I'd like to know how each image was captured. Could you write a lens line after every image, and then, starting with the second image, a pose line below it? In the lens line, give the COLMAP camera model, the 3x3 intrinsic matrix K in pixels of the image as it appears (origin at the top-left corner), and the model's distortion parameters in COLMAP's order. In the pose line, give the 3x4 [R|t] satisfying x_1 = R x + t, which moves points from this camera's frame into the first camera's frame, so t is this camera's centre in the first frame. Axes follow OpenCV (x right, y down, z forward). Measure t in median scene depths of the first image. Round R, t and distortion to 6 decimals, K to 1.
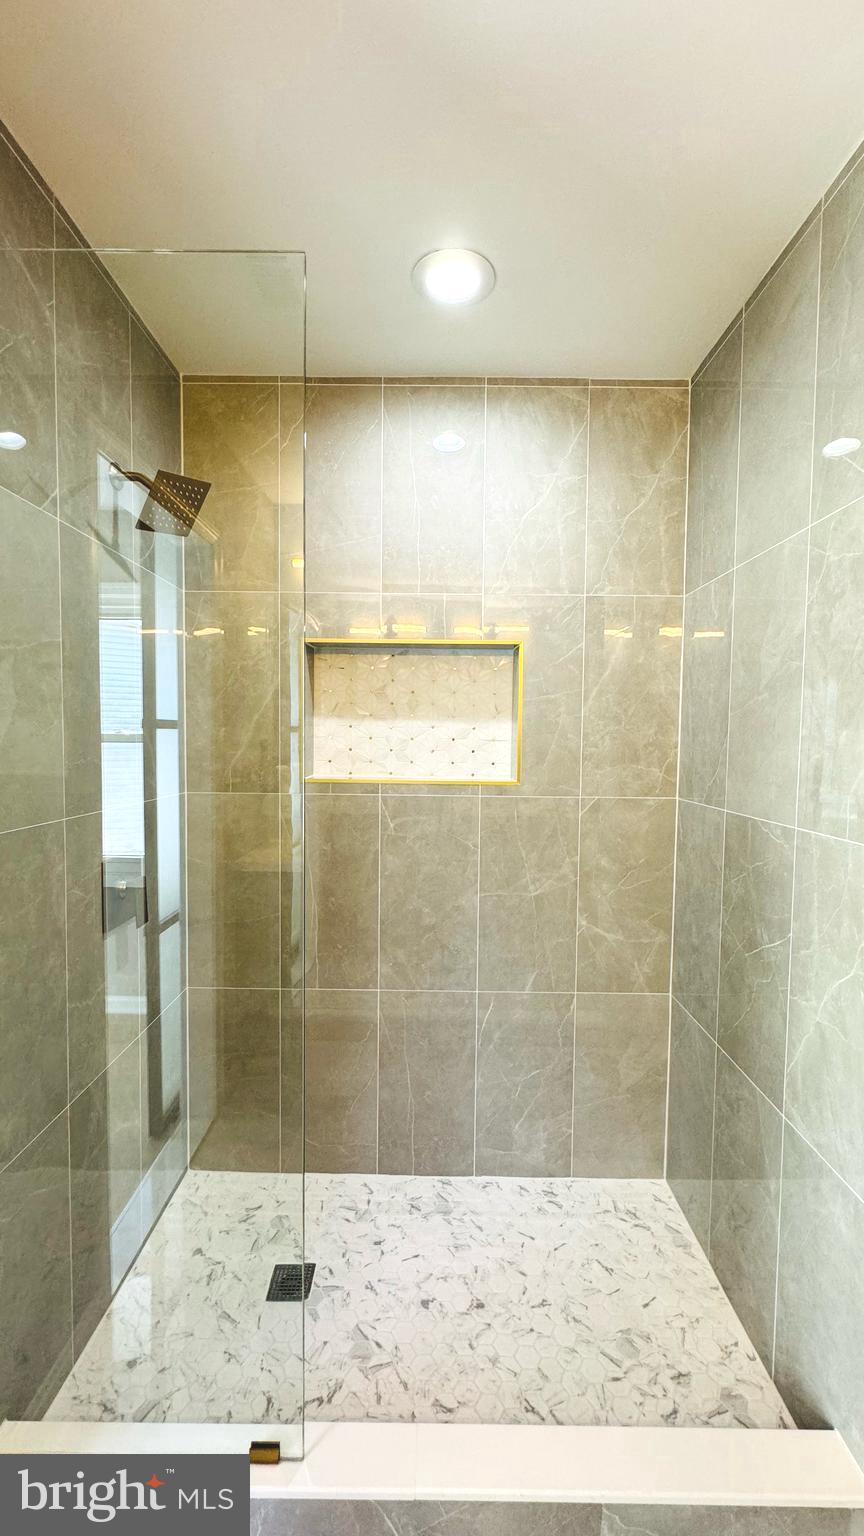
lens RADIAL K [[614.0, 0, 438.2], [0, 614.0, 767.6], [0, 0, 1]] dist [0.000148, 0.000905]
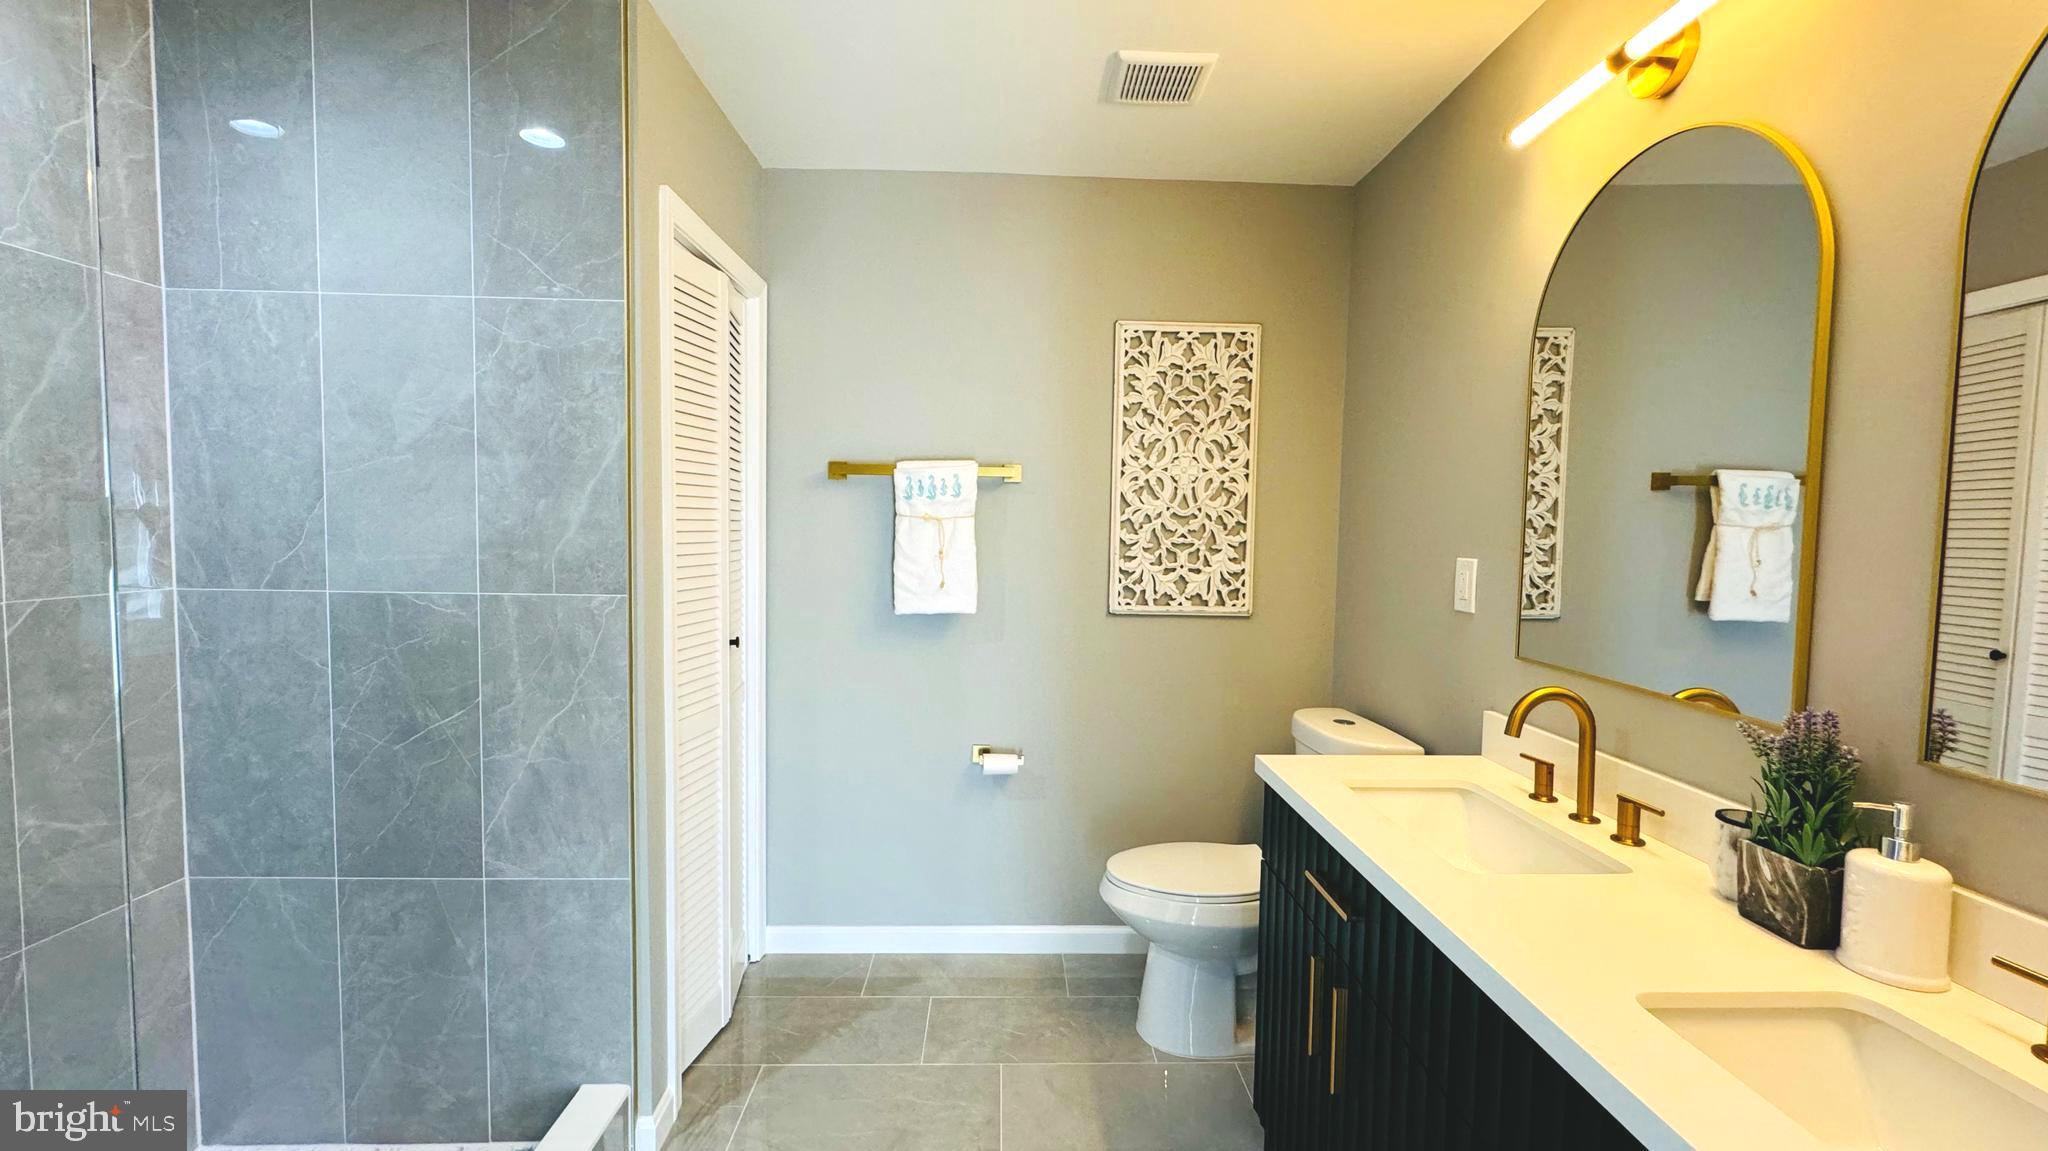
lens RADIAL K [[852.6, 0, 1025.0], [0, 852.6, 573.4], [0, 0, 1]] dist [-0.000991, 0.000322]
pose [[-0.039959, -0.069538, 0.996779, -0.577253], [0.031612, 0.996988, 0.070820, -0.003956], [-0.998701, 0.034340, -0.037640, 0.100965]]
